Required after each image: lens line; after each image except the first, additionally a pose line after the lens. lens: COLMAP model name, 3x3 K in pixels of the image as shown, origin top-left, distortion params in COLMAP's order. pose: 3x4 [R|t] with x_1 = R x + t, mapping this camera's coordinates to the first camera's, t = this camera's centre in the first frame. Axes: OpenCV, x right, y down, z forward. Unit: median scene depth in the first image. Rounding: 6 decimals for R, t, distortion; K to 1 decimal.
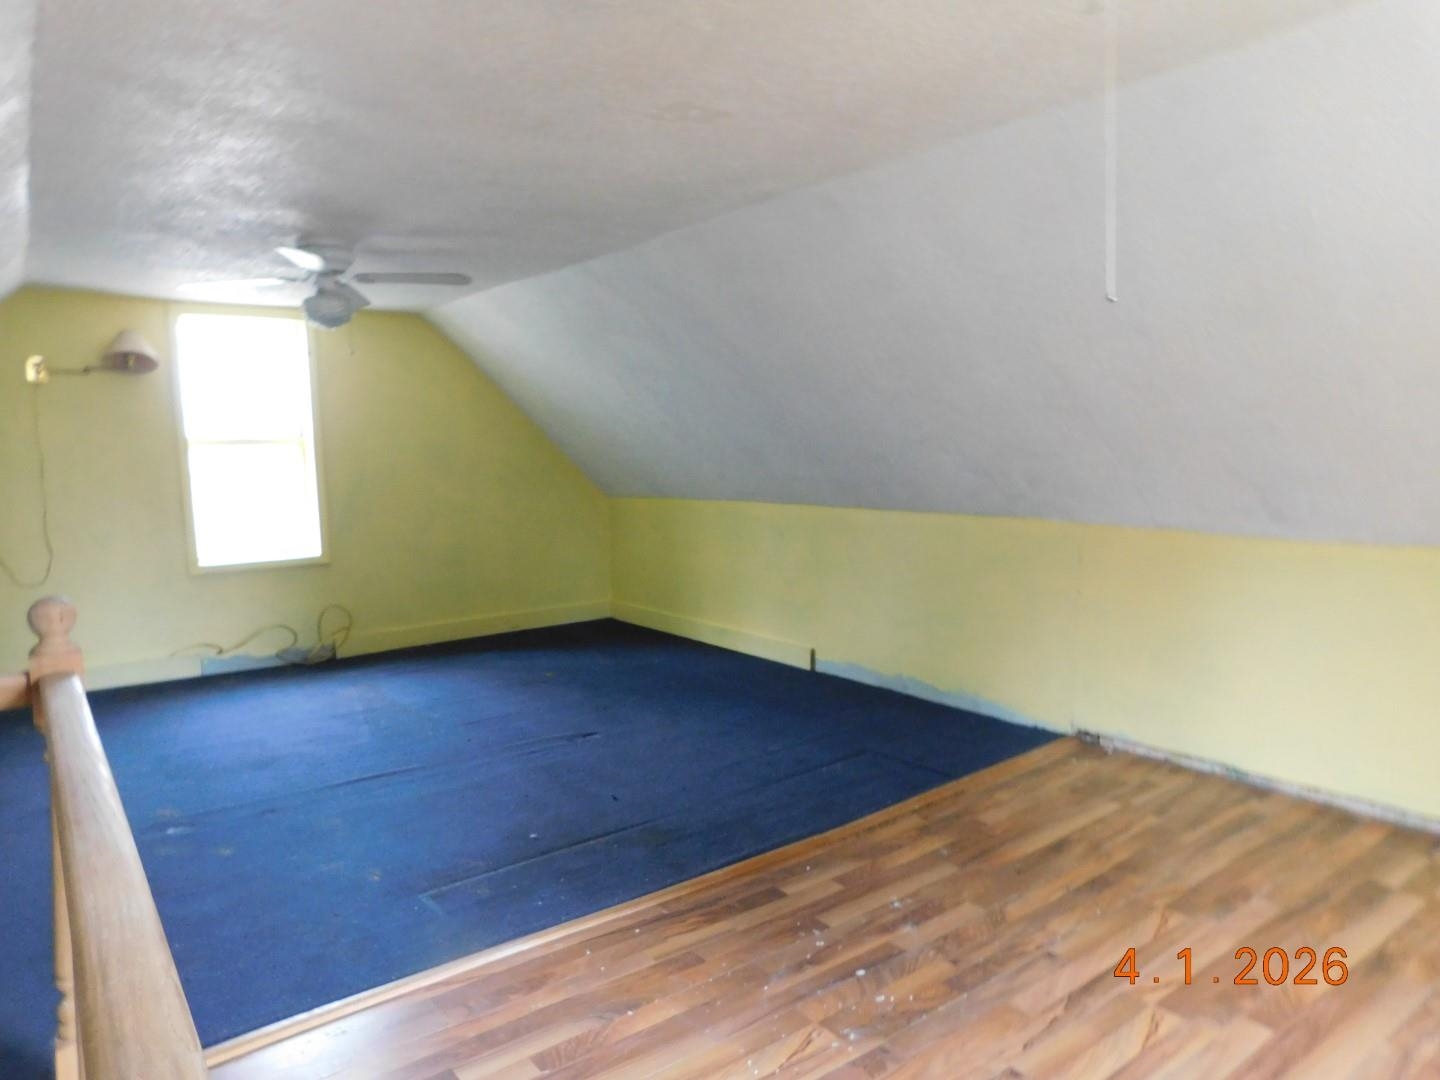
lens RADIAL K [[977.0, 0, 723.4], [0, 977.0, 540.3], [0, 0, 1]] dist [-0.029437, 0.027257]
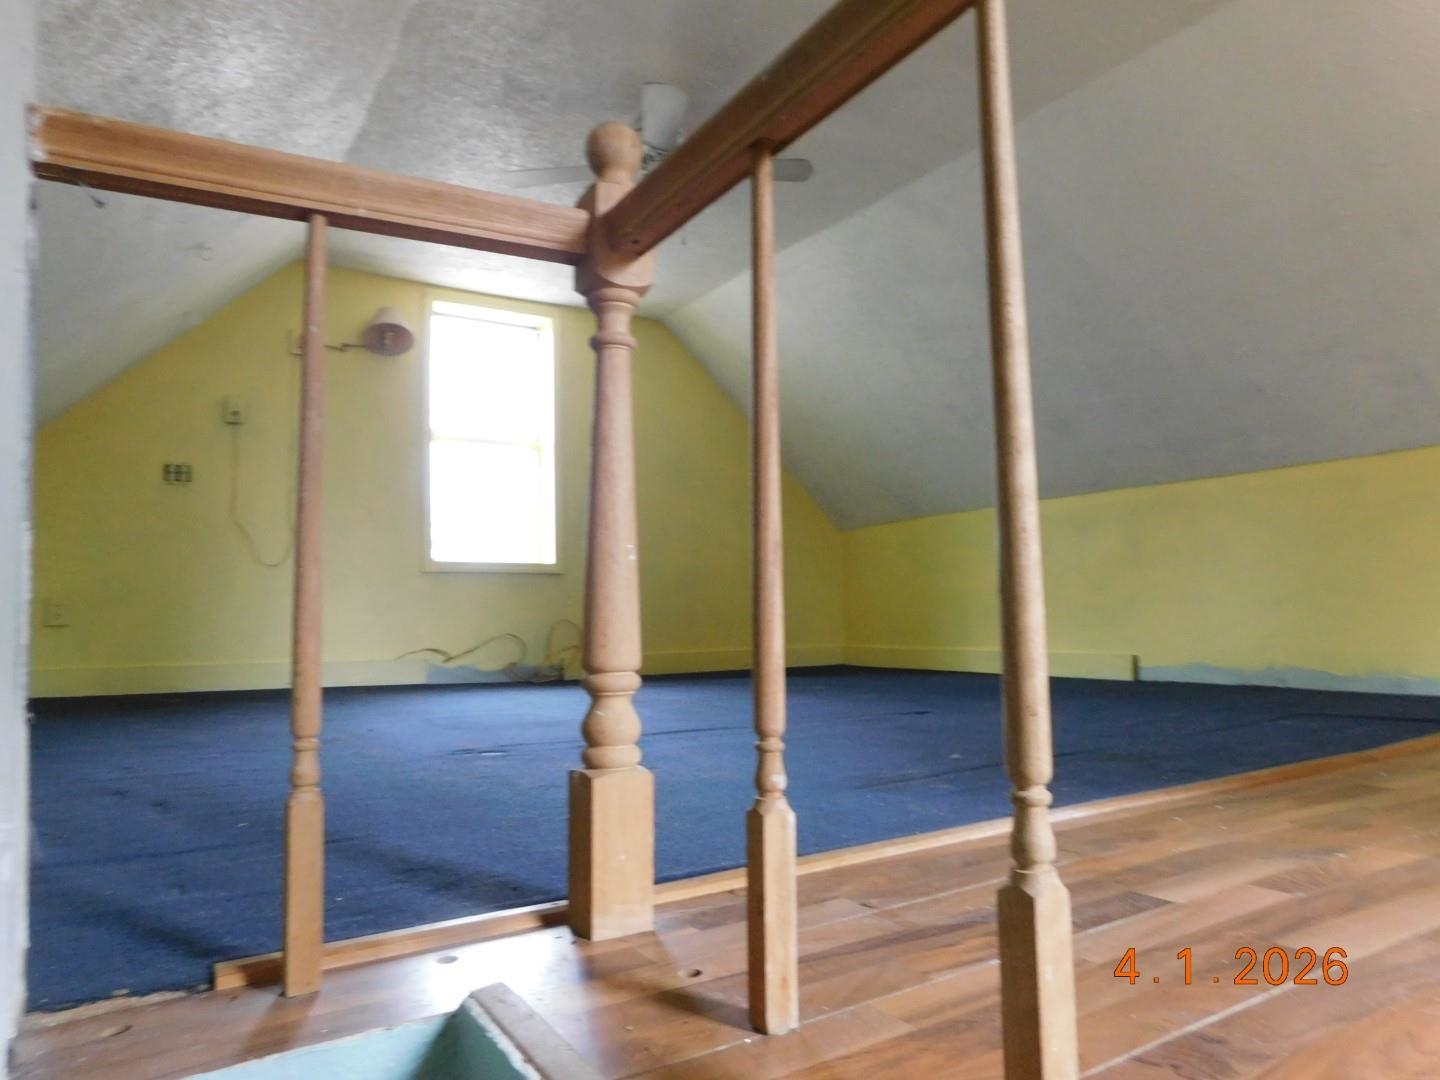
lens RADIAL K [[977.0, 0, 717.5], [0, 977.0, 538.9], [0, 0, 1]] dist [-0.029437, 0.027257]
pose [[0.996108, -0.000977, -0.088134, -0.196070], [-0.015160, 0.983138, -0.182234, 0.171662], [0.086826, 0.182861, 0.979297, 0.120441]]
